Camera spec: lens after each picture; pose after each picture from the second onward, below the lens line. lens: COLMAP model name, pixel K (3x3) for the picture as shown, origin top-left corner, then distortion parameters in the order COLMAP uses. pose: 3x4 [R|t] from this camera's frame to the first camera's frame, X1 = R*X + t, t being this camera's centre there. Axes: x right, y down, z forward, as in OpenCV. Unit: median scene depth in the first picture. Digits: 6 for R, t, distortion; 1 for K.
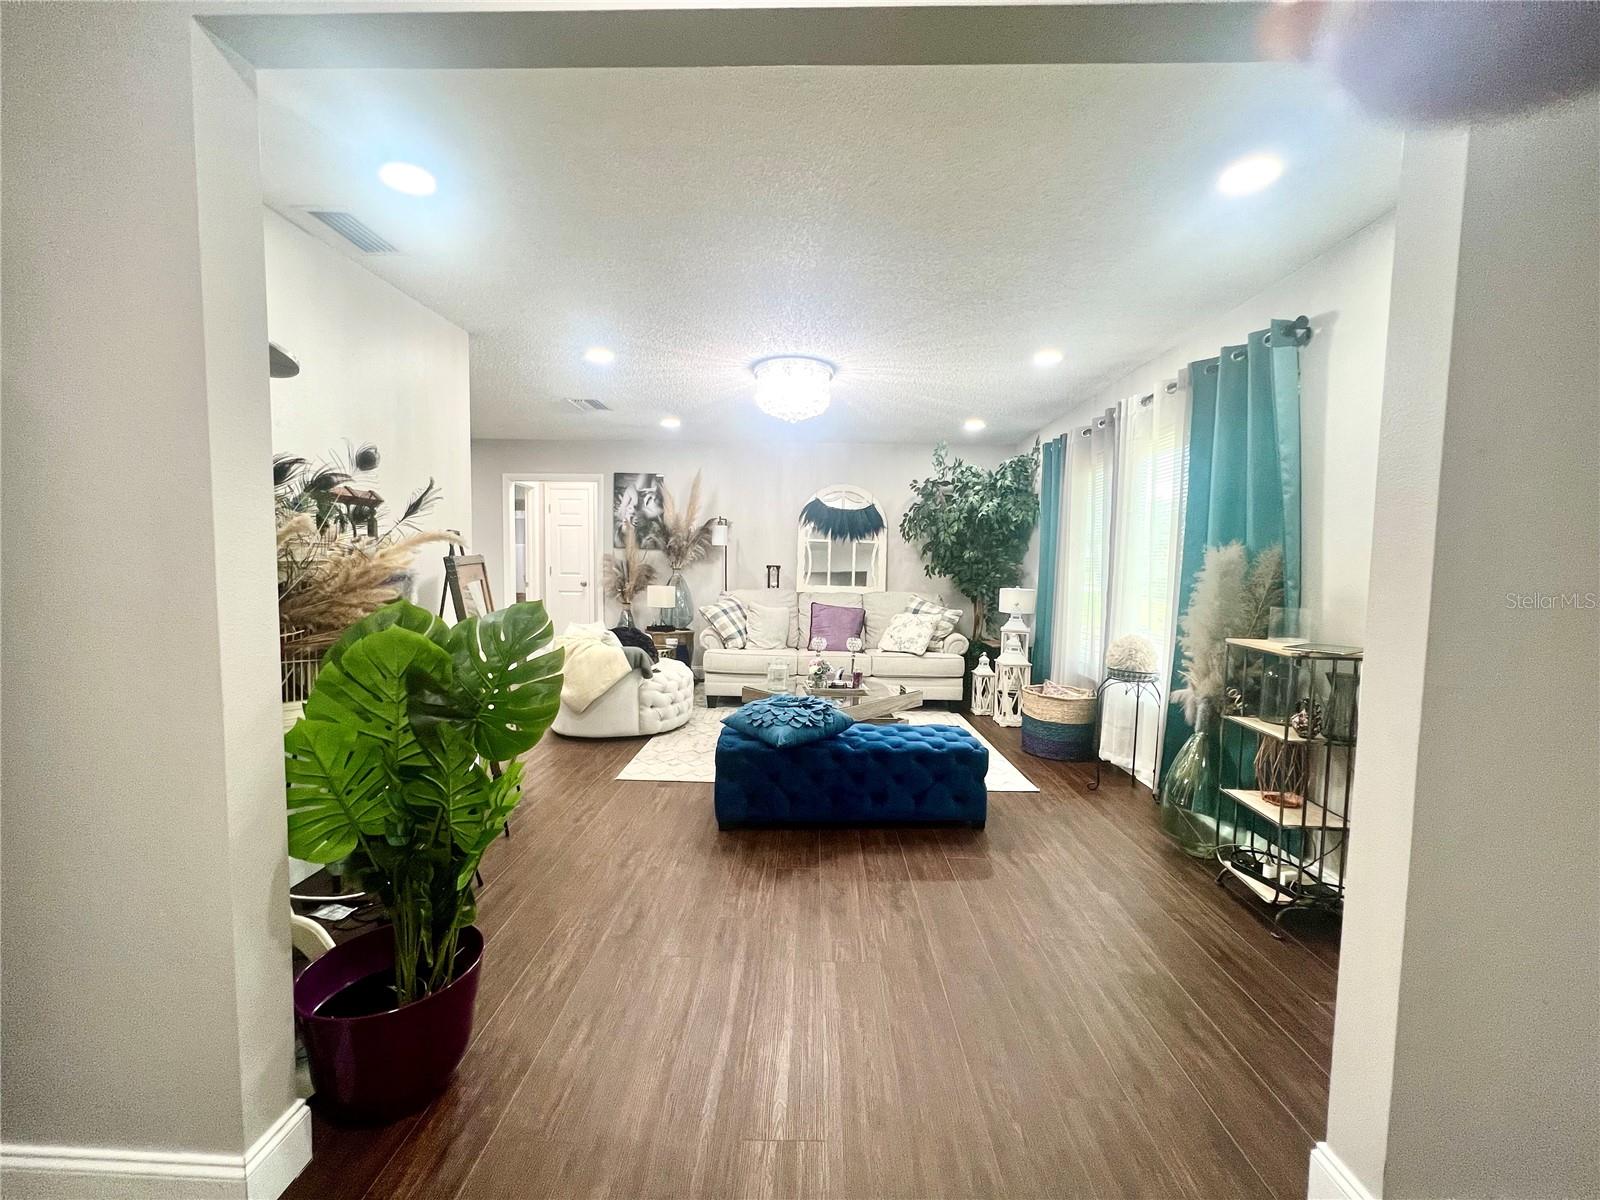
lens RADIAL K [[639.8, 0, 797.3], [0, 639.8, 600.3], [0, 0, 1]] dist [-0.000011, -0.000011]
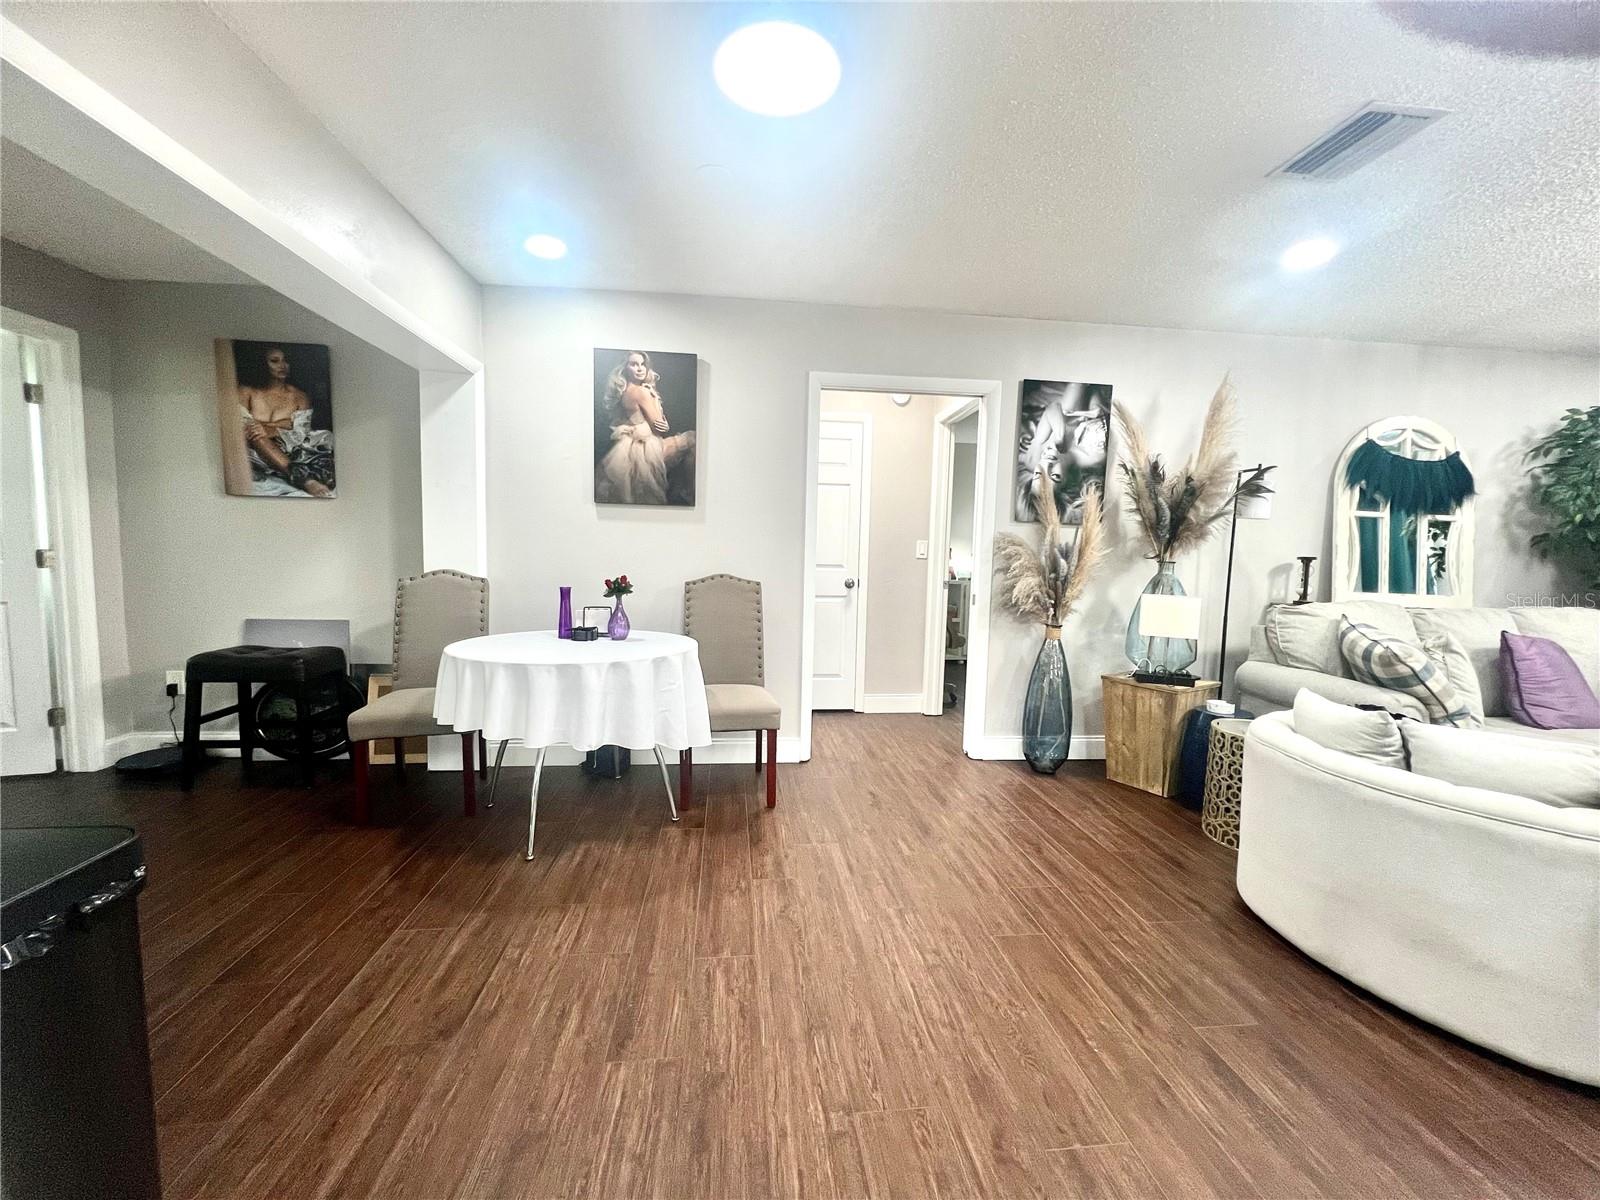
lens RADIAL K [[639.8, 0, 802.0], [0, 639.8, 600.9], [0, 0, 1]] dist [-0.000011, -0.000011]
pose [[0.991342, -0.001264, 0.131303, -0.537786], [-0.001962, 0.999699, 0.024439, -0.028690], [-0.131294, -0.024485, 0.991041, 0.494711]]
